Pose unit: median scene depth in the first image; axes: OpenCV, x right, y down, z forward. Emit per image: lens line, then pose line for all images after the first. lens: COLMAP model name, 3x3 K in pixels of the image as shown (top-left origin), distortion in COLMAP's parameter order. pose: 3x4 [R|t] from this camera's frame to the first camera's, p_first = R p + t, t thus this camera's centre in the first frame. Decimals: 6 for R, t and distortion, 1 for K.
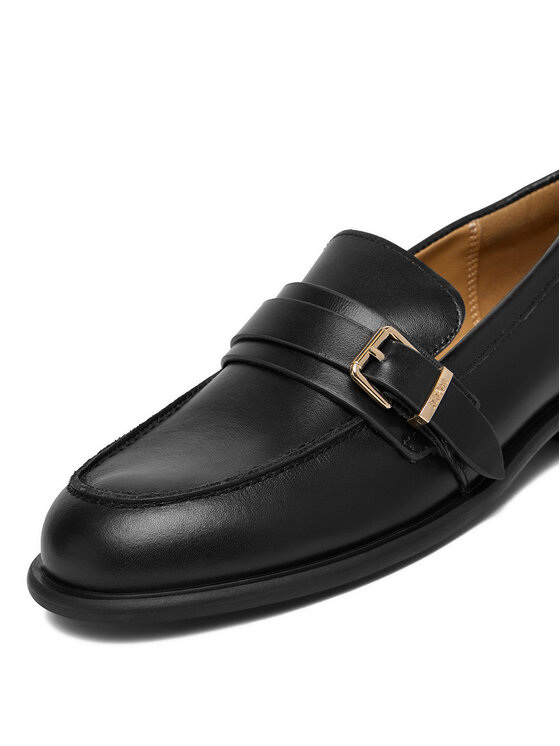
lens RADIAL K [[940.2, 0, 280.0], [0, 940.2, 373.0], [0, 0, 1]] dist [-0.108764, -0.009060]
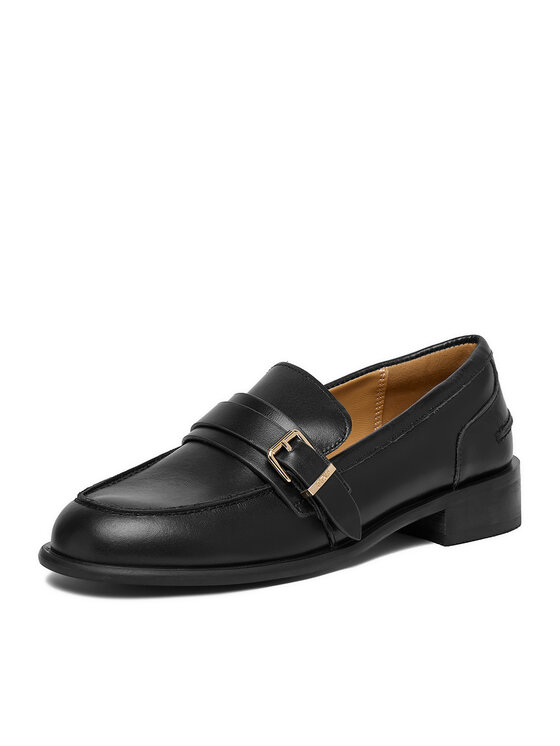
lens RADIAL K [[2194.2, 0, 280.0], [0, 2194.2, 373.0], [0, 0, 1]] dist [-0.012581, -0.067700]
pose [[0.988223, 0.152445, 0.013276, 0.025493], [-0.150082, 0.982507, -0.110256, 0.254004], [-0.029852, 0.106965, 0.993815, -2.527341]]
